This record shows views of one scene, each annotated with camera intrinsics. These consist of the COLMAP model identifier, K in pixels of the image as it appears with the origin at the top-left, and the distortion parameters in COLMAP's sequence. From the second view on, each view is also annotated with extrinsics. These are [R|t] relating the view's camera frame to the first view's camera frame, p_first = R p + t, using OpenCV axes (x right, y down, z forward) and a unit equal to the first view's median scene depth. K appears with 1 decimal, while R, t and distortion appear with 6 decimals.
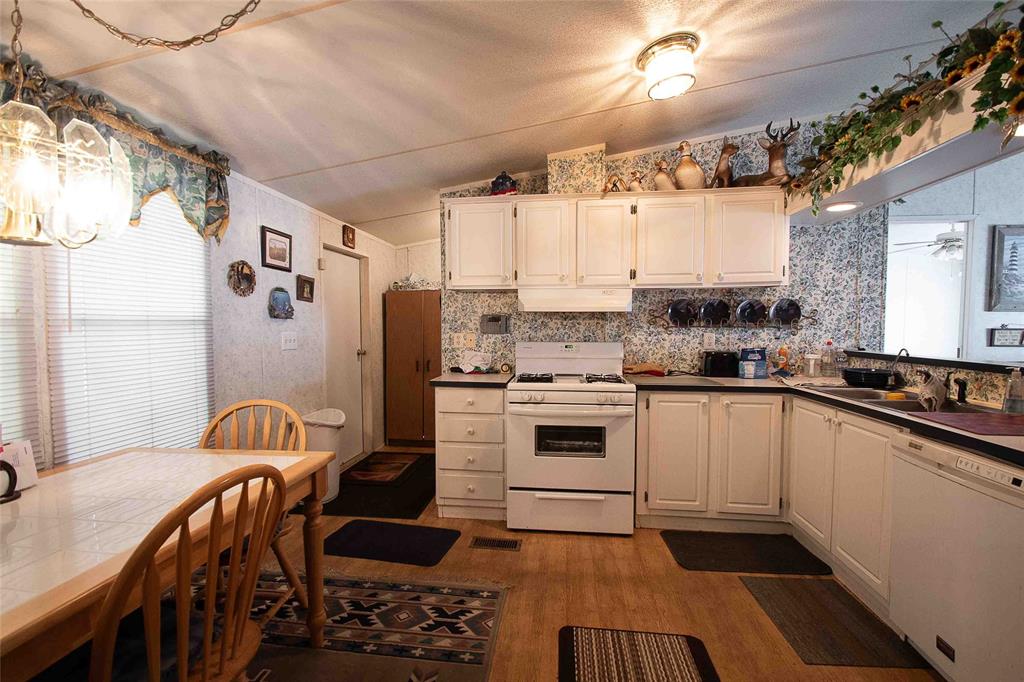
lens RADIAL K [[454.1, 0, 507.6], [0, 454.1, 349.8], [0, 0, 1]] dist [0.014165, -0.016352]
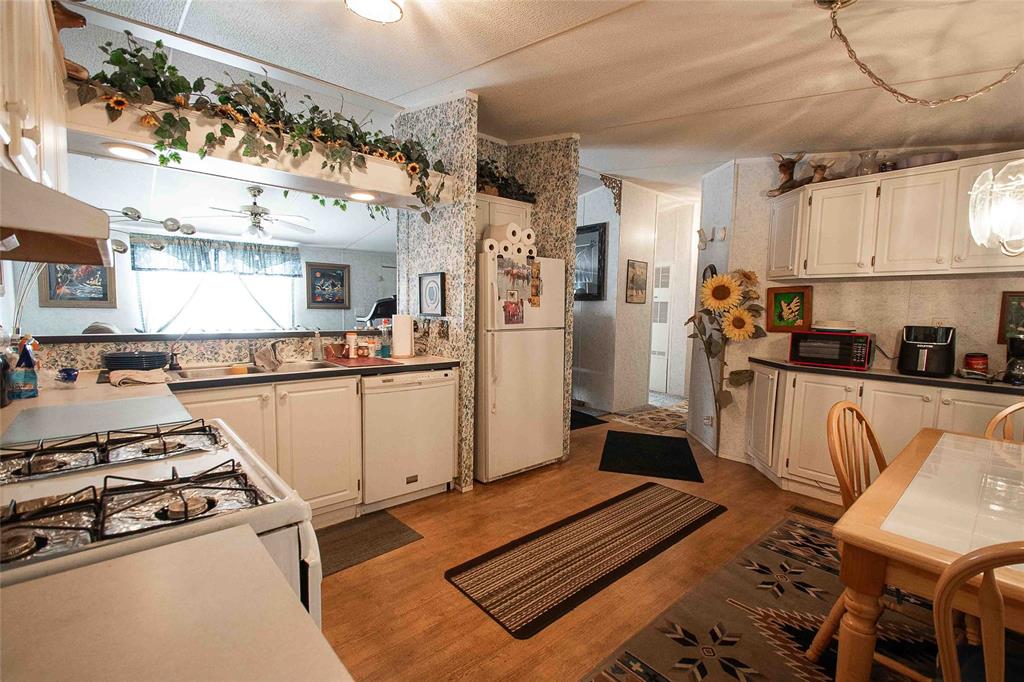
lens RADIAL K [[445.5, 0, 508.1], [0, 445.5, 348.6], [0, 0, 1]] dist [0.021043, -0.021935]
pose [[-0.740635, -0.072217, 0.668015, -0.267459], [0.017726, 0.991761, 0.126870, -0.054063], [-0.671673, 0.105805, -0.733253, 1.033030]]
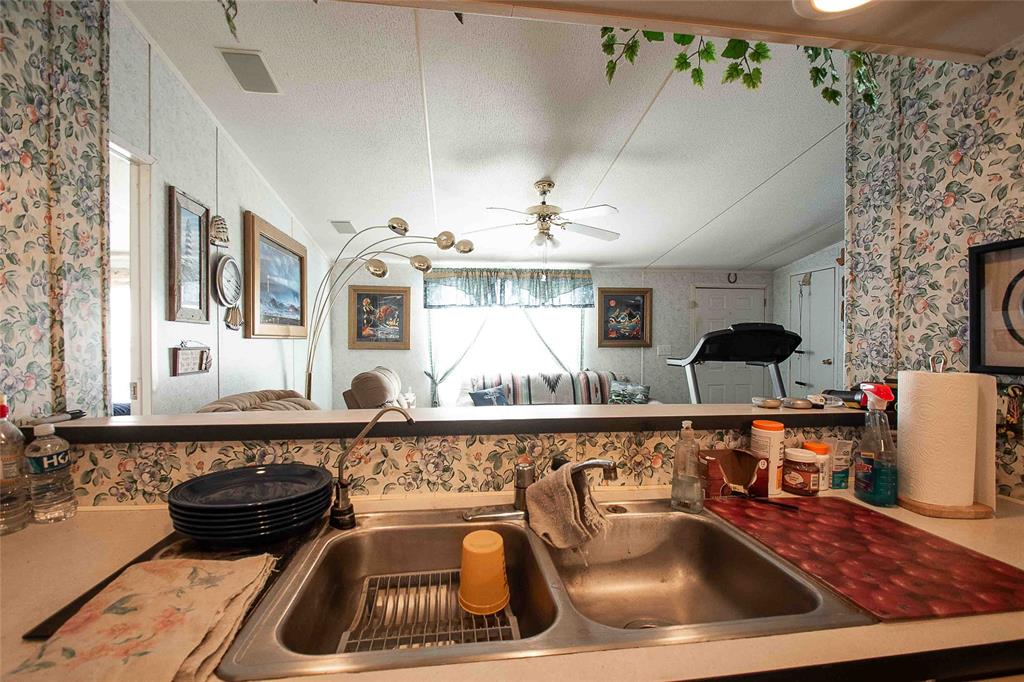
lens RADIAL K [[454.1, 0, 507.6], [0, 454.1, 349.8], [0, 0, 1]] dist [0.014165, -0.016352]
pose [[-0.243794, -0.016377, 0.969689, 0.386794], [0.049687, 0.998333, 0.029352, -0.045988], [-0.968554, 0.055337, -0.242574, 0.808692]]
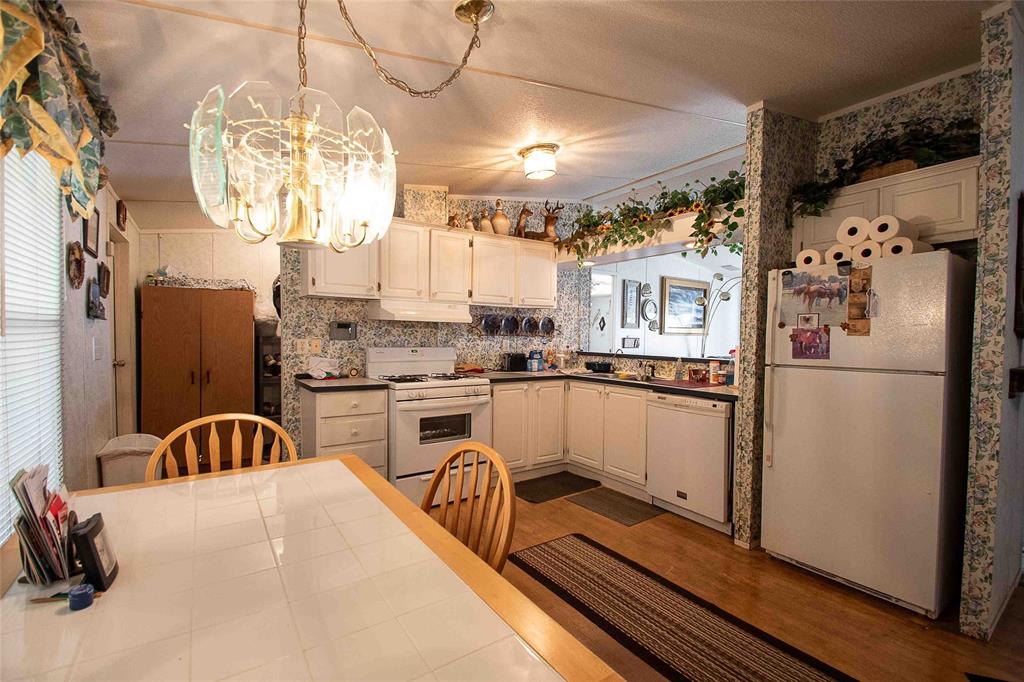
lens RADIAL K [[445.5, 0, 508.1], [0, 445.5, 348.6], [0, 0, 1]] dist [0.021043, -0.021935]
pose [[0.751307, -0.009691, 0.659882, -0.480513], [0.020278, 0.999759, -0.008405, 0.000813], [-0.659642, 0.019696, 0.751322, -0.010906]]
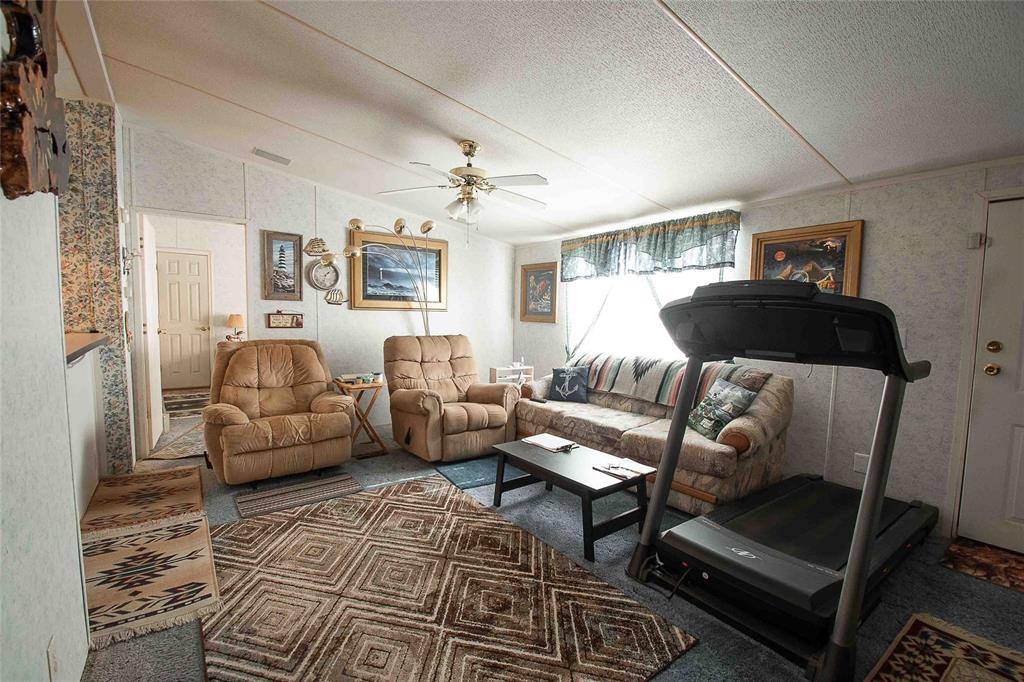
lens RADIAL K [[445.5, 0, 508.1], [0, 445.5, 348.6], [0, 0, 1]] dist [0.021043, -0.021935]
pose [[0.731250, -0.040017, 0.680935, 0.817504], [0.016799, 0.999031, 0.040670, 0.012767], [-0.681903, -0.018301, 0.731214, -0.419938]]
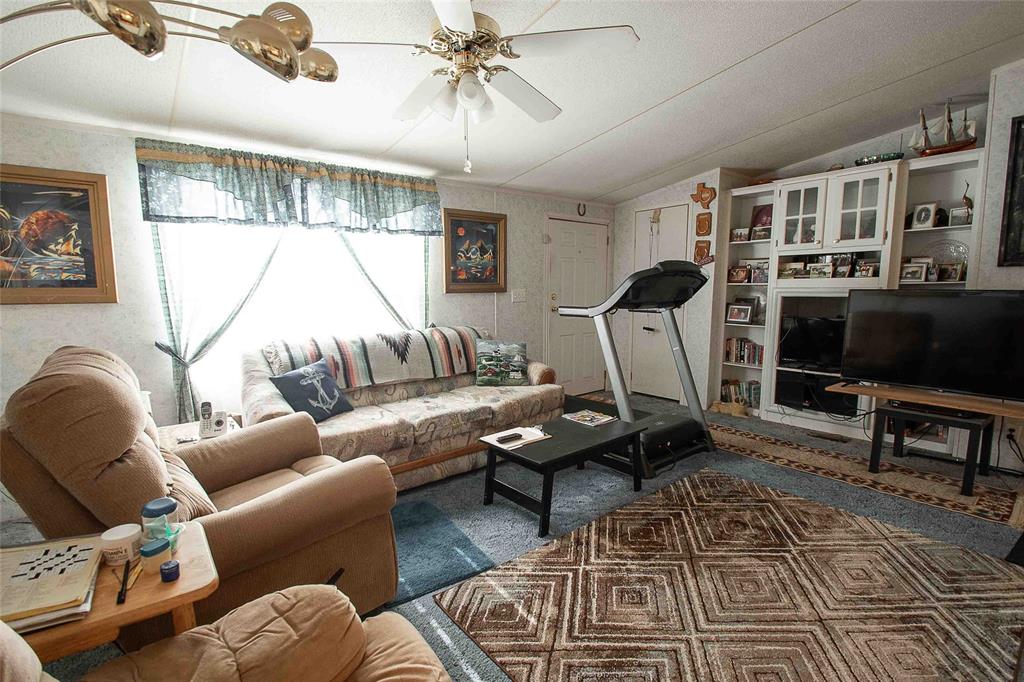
lens RADIAL K [[480.6, 0, 507.6], [0, 480.6, 345.2], [0, 0, 1]] dist [0.022339, -0.022308]
pose [[-0.715705, -0.082061, 0.693565, 0.965003], [0.041121, 0.986399, 0.159143, -0.049722], [-0.697191, 0.142419, -0.702596, 0.889899]]
